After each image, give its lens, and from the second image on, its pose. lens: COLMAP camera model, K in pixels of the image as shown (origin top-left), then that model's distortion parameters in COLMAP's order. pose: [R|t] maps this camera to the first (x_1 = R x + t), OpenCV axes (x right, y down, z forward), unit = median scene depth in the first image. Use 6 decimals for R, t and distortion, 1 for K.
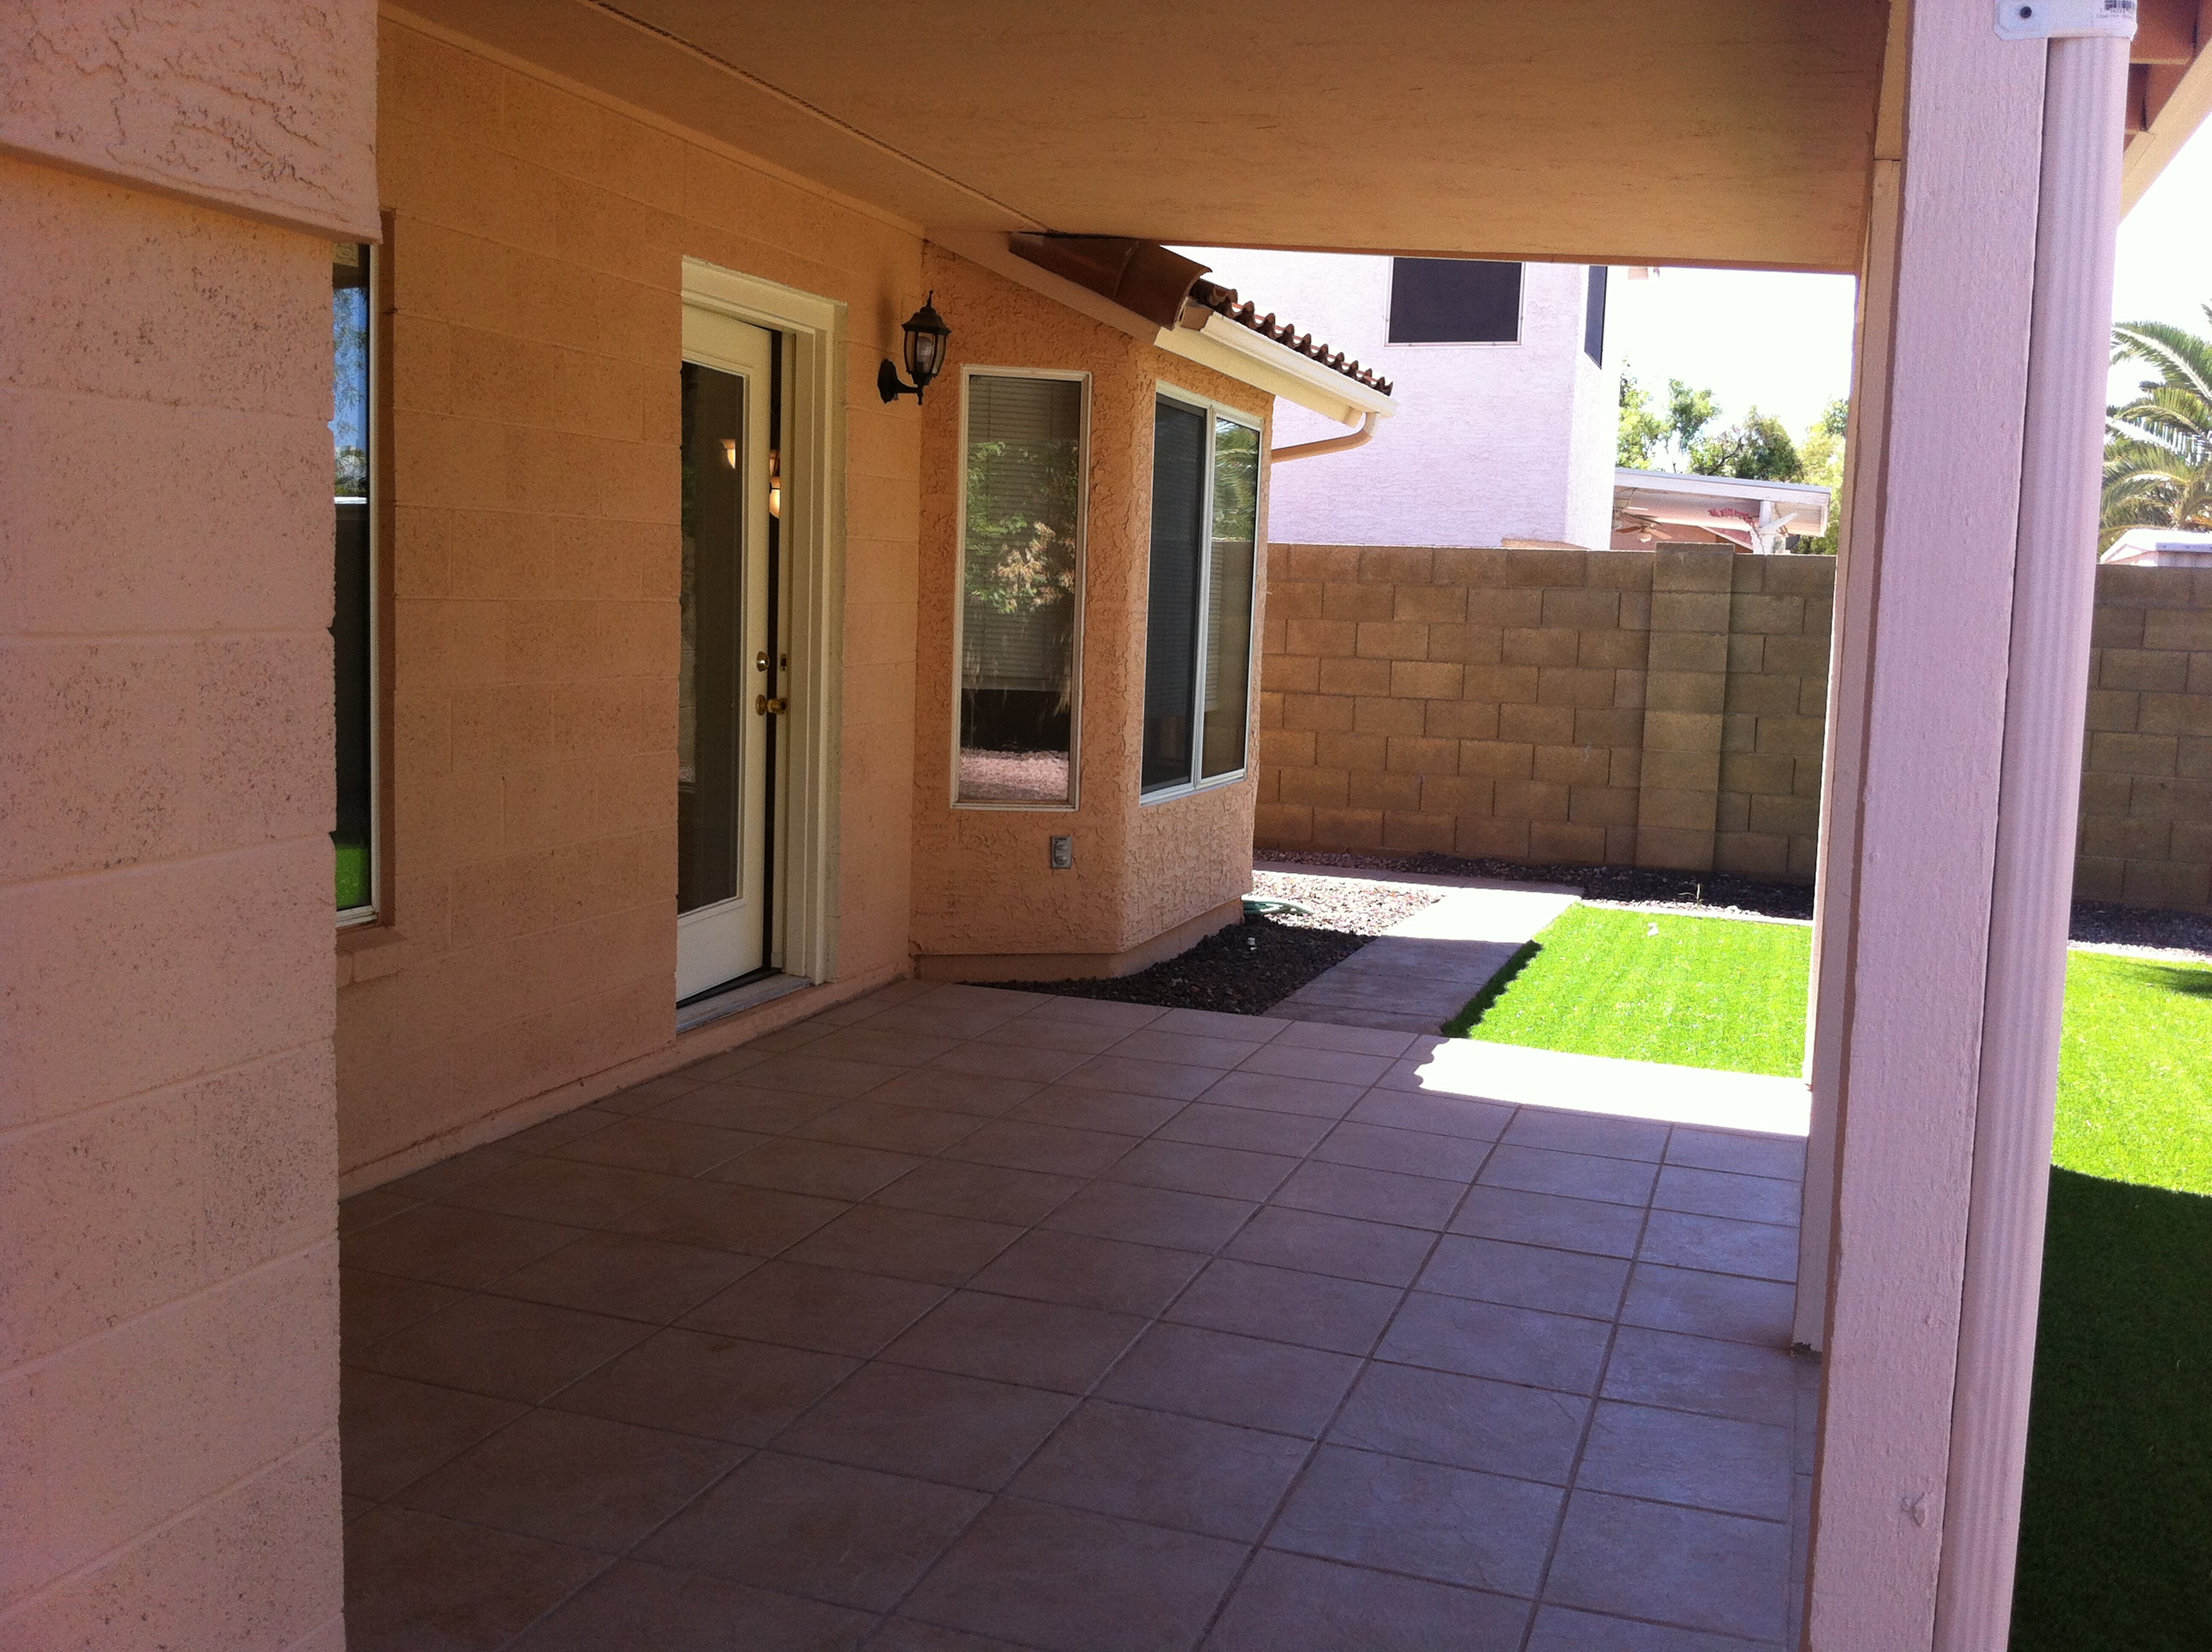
lens RADIAL K [[2170.0, 0, 1136.9], [0, 2170.0, 783.9], [0, 0, 1]] dist [0.132708, -0.409482]
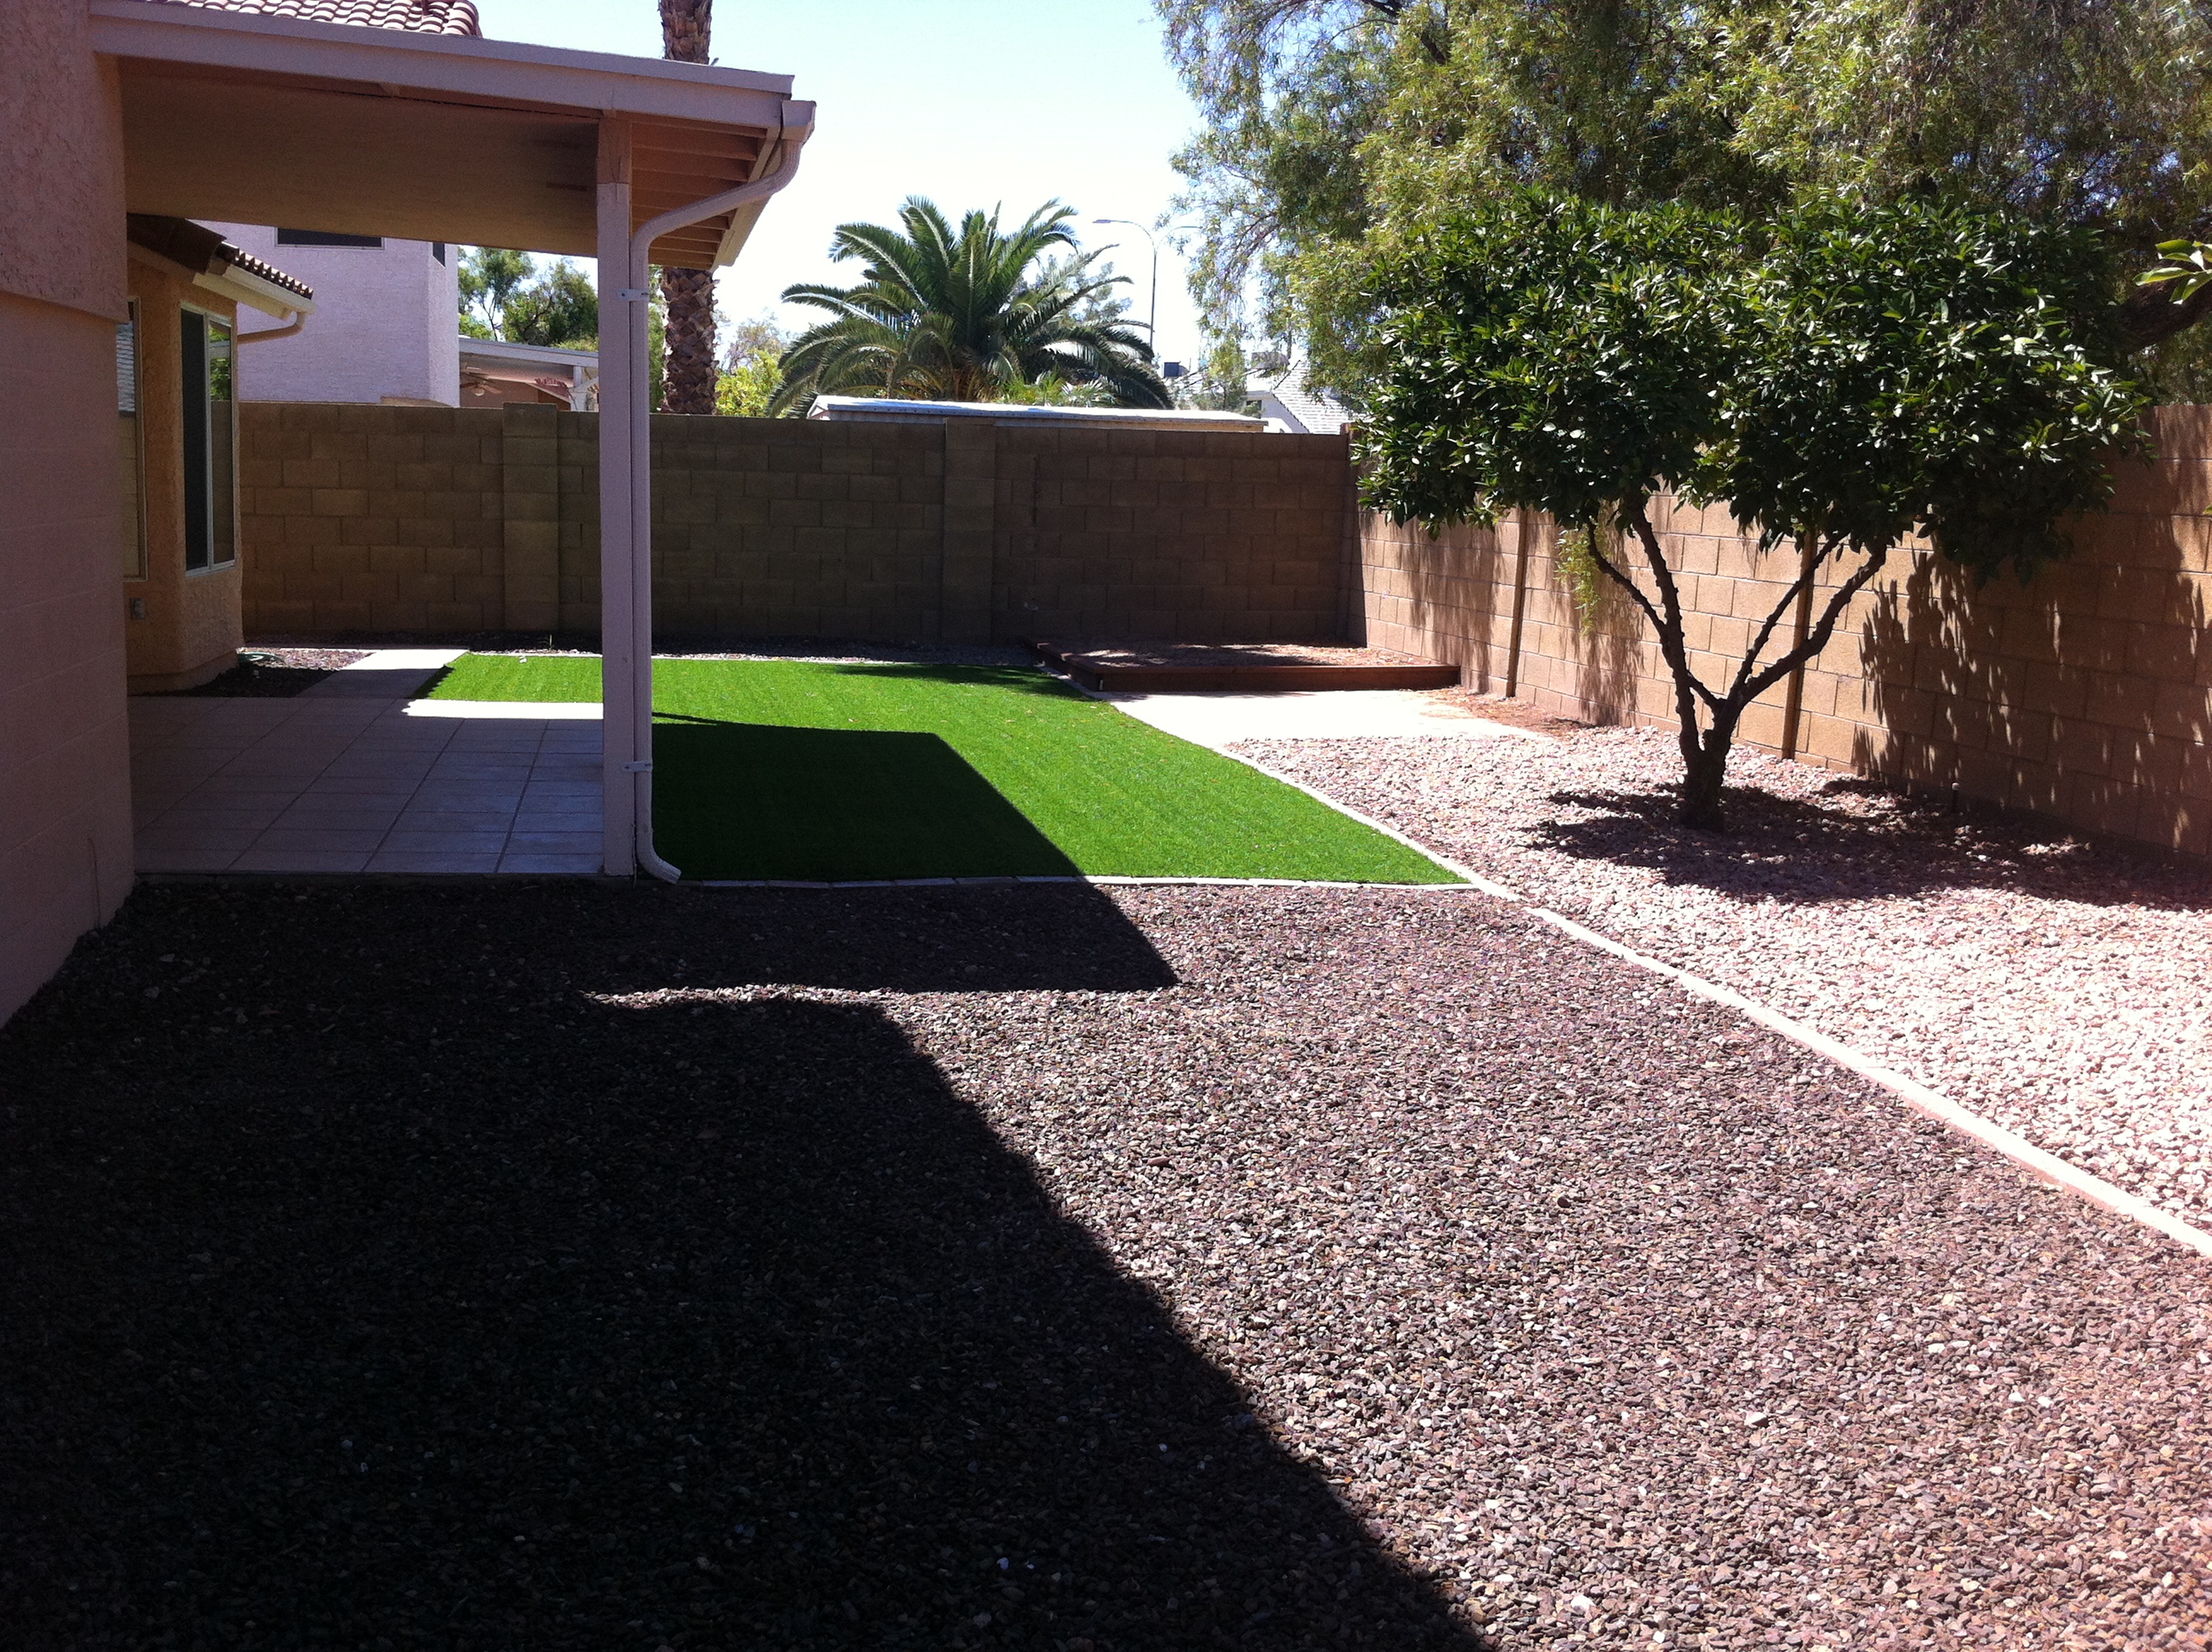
lens RADIAL K [[2170.0, 0, 1136.9], [0, 2170.0, 783.9], [0, 0, 1]] dist [0.132708, -0.409482]
pose [[0.866881, -0.083675, 0.491443, -0.125572], [0.050183, 0.995452, 0.080971, 0.042094], [-0.495983, -0.045530, 0.867138, -0.453036]]
